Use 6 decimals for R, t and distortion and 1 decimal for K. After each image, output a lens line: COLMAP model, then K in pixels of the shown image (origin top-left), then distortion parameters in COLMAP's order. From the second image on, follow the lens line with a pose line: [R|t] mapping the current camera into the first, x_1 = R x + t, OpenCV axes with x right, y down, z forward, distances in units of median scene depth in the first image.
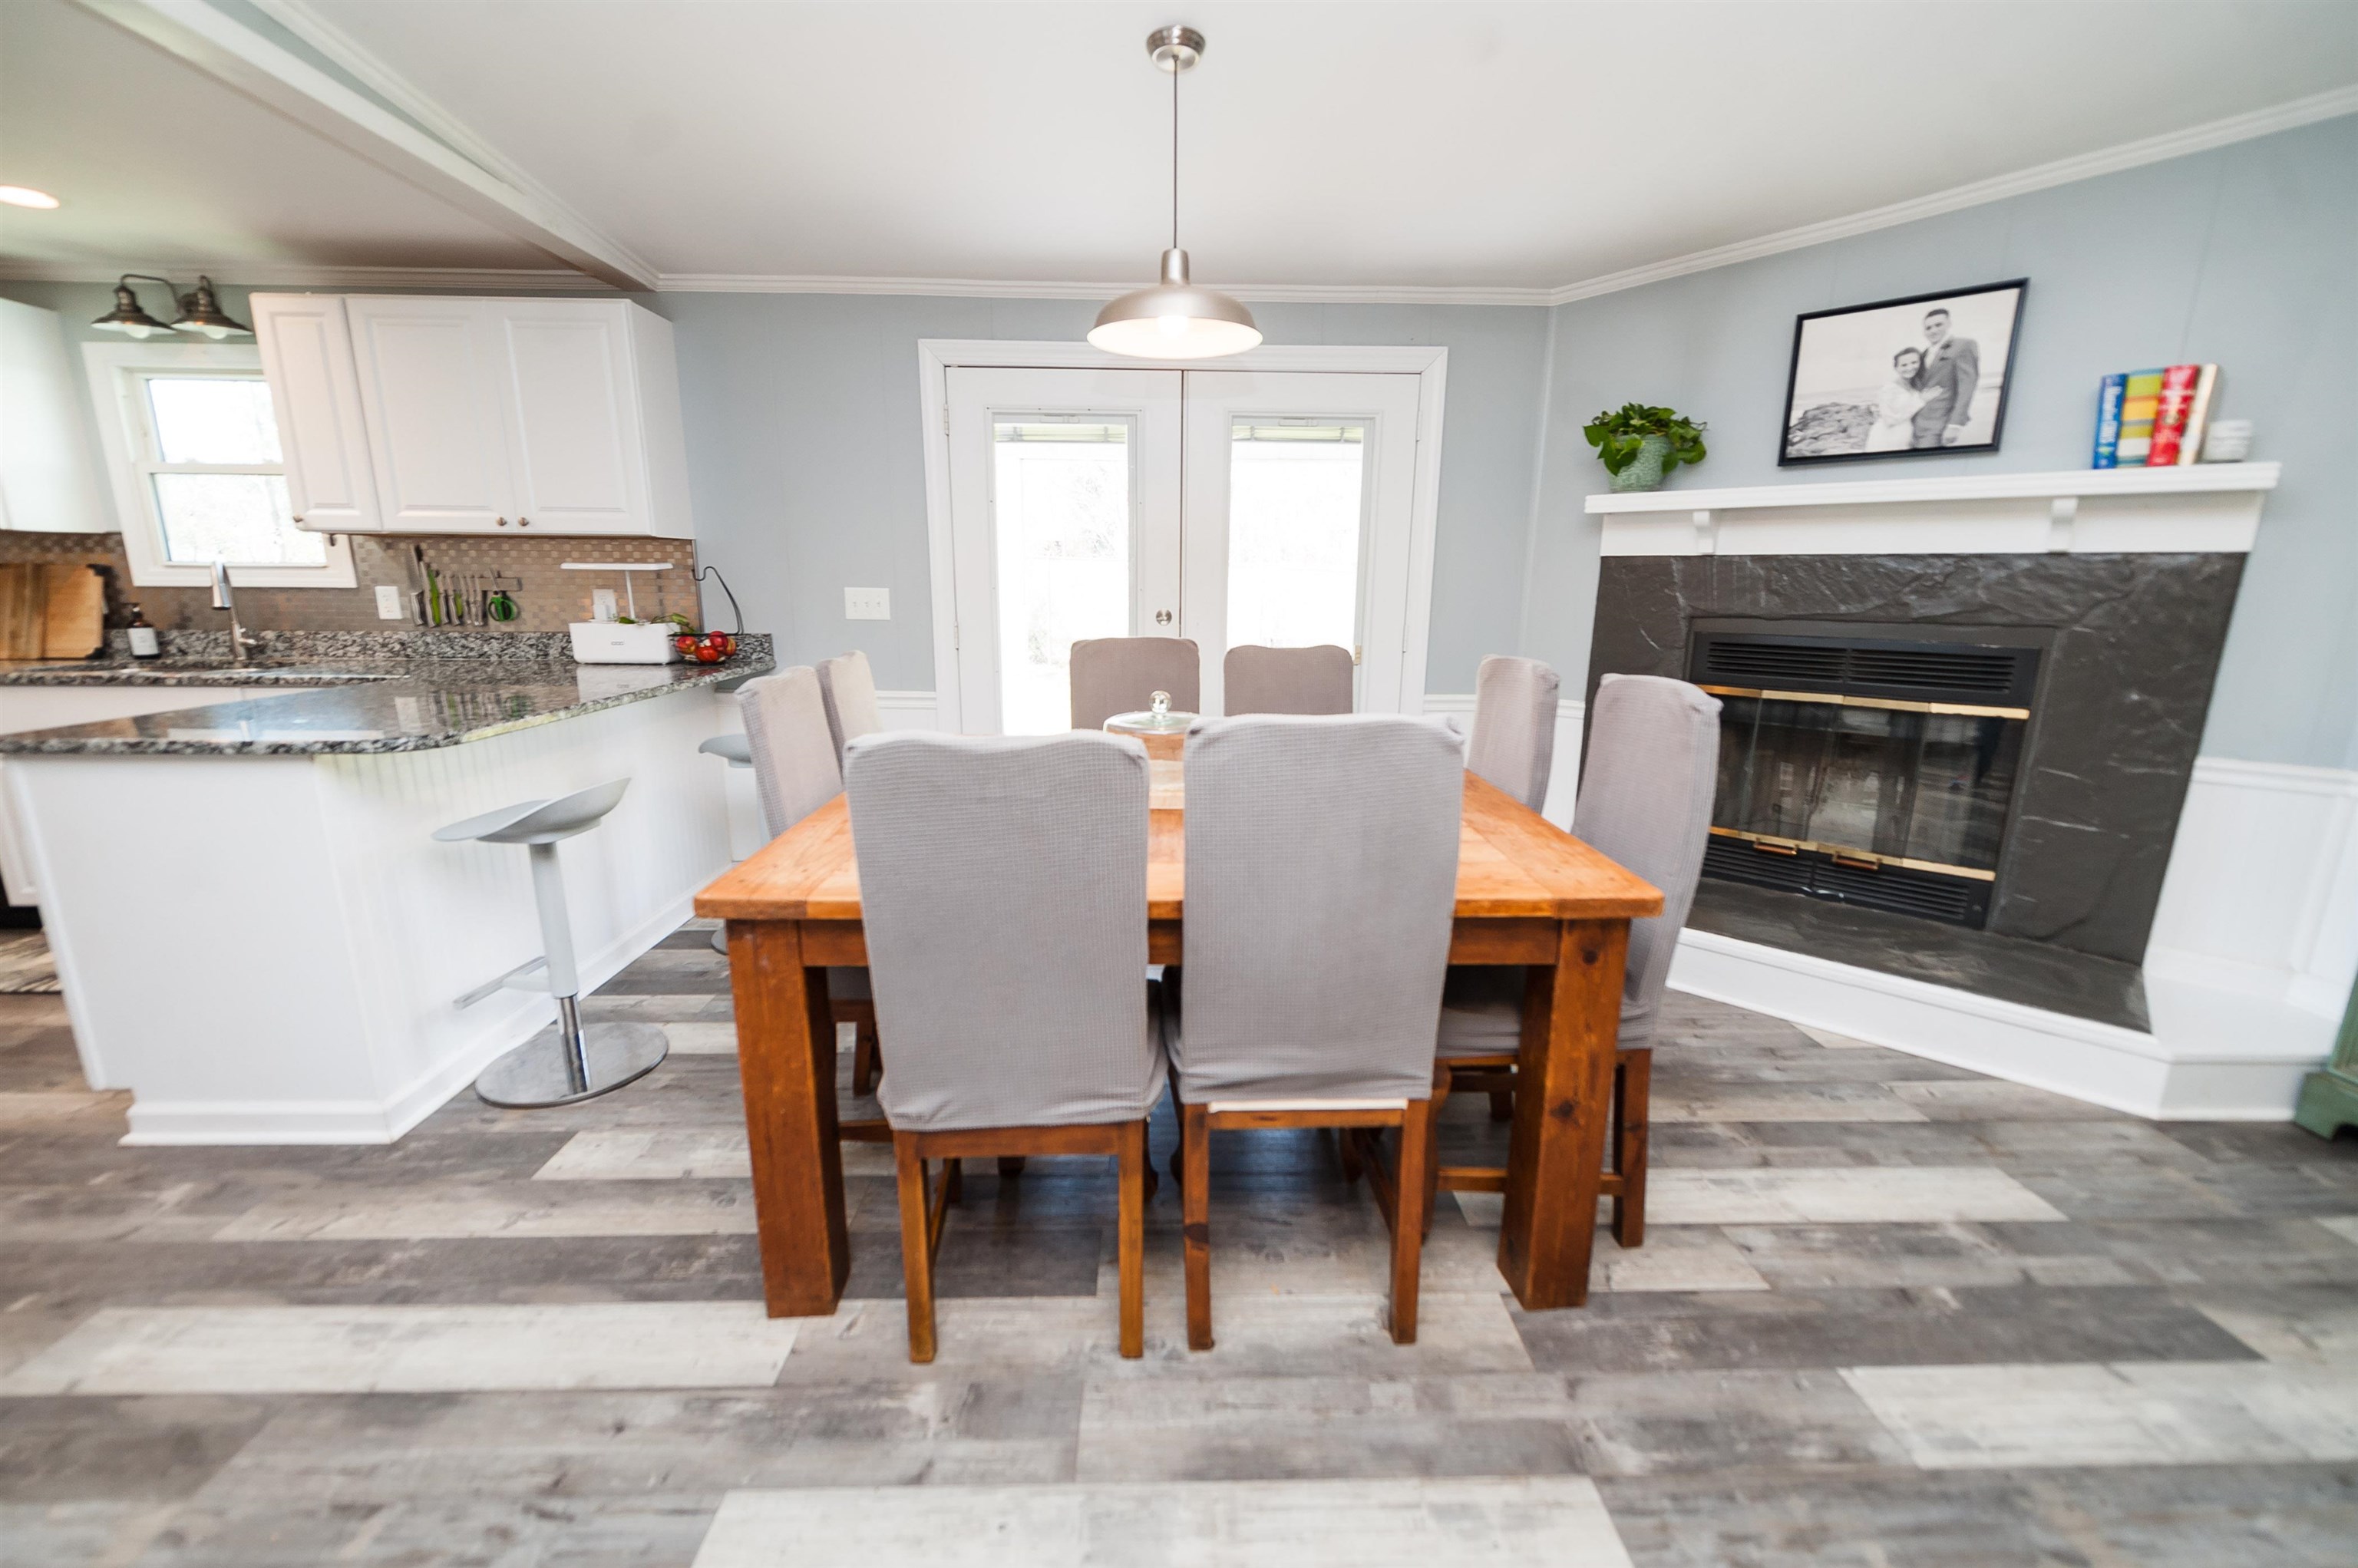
lens RADIAL K [[956.3, 0, 1180.7], [0, 956.3, 792.5], [0, 0, 1]] dist [0.010689, -0.004985]
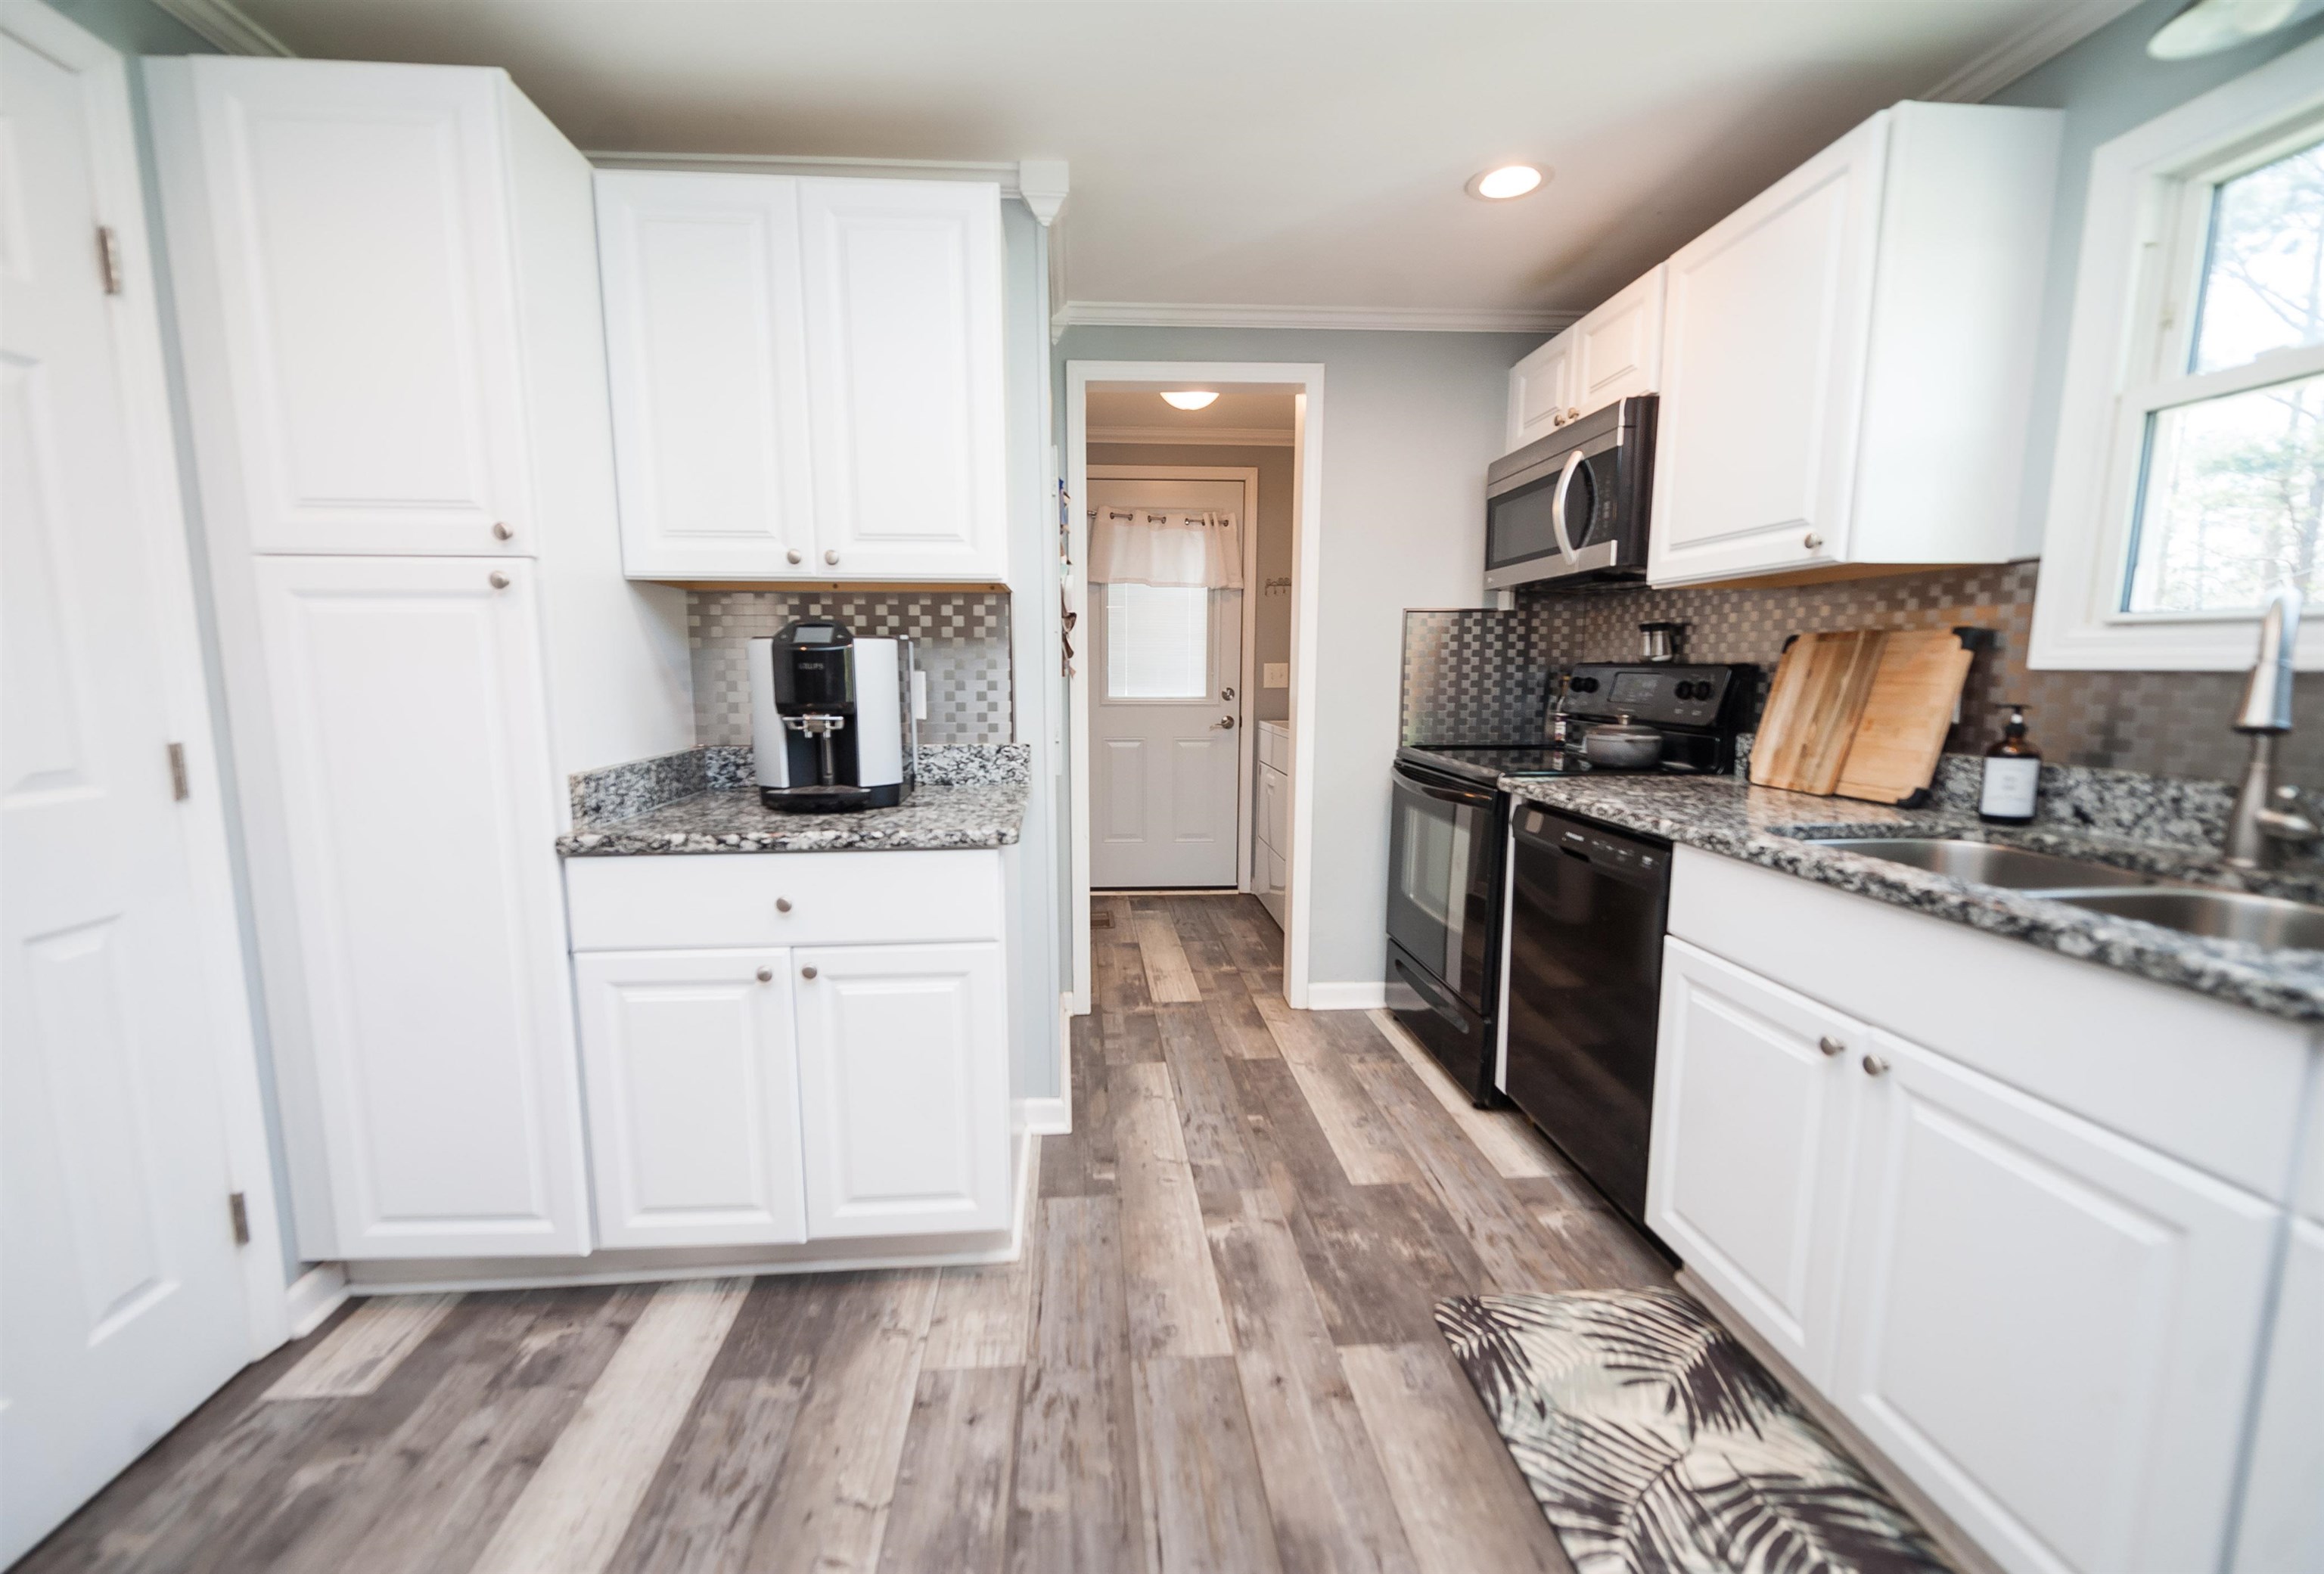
lens RADIAL K [[952.7, 0, 1137.4], [0, 952.7, 799.5], [0, 0, 1]] dist [0.006284, -0.004842]
pose [[0.044797, 0.131537, -0.990299, -0.644273], [-0.217639, 0.968769, 0.118832, -0.114857], [0.975001, 0.210204, 0.072025, 0.561524]]
